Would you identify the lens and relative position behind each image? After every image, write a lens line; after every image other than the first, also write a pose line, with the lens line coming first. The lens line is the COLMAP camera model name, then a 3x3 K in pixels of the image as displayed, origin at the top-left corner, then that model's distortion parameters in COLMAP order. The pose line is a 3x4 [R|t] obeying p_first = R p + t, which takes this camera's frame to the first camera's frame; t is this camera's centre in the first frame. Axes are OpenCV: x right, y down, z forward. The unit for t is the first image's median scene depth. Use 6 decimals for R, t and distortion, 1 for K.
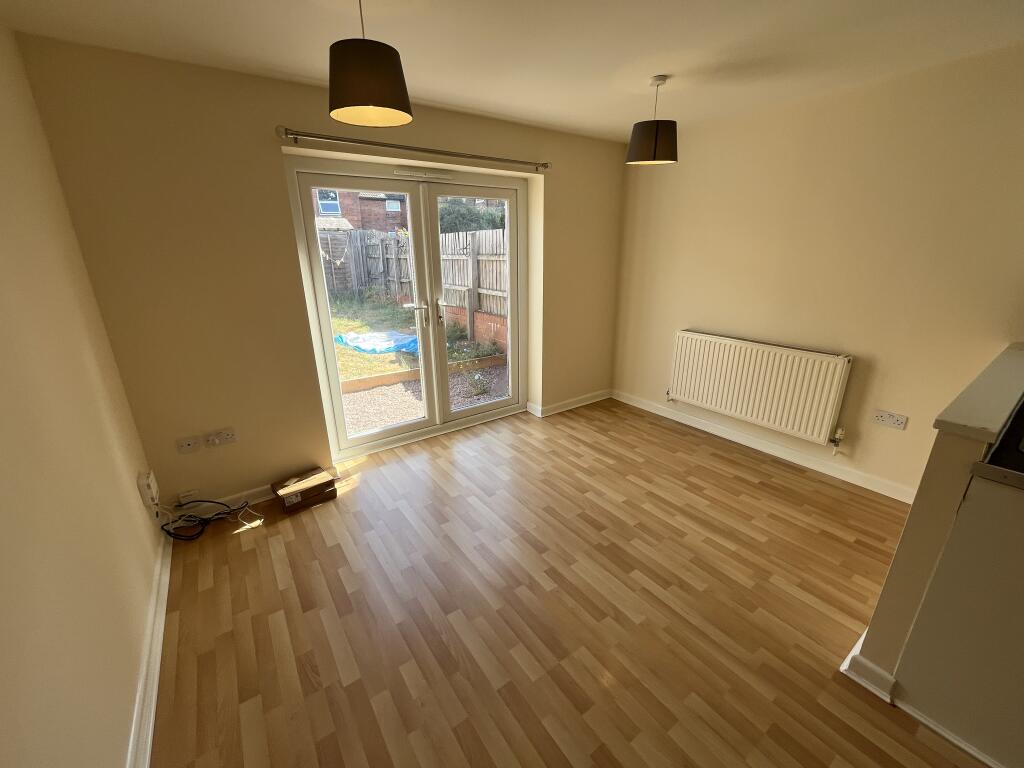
lens RADIAL K [[409.9, 0, 512.0], [0, 409.9, 384.0], [0, 0, 1]] dist [-0.002548, -0.000222]
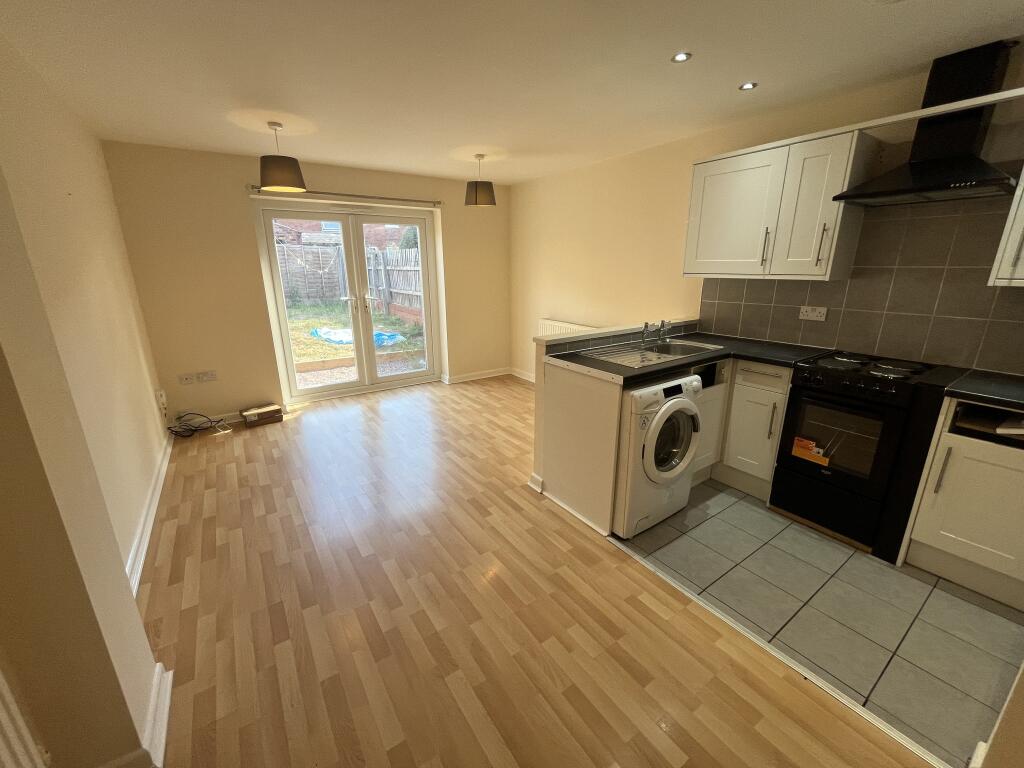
lens RADIAL K [[409.9, 0, 512.0], [0, 409.9, 384.0], [0, 0, 1]] dist [-0.002548, -0.000222]
pose [[0.999838, 0.012849, -0.012623, 0.374032], [-0.013281, 0.999308, -0.034757, 0.157040], [0.012168, 0.034919, 0.999316, -0.432863]]
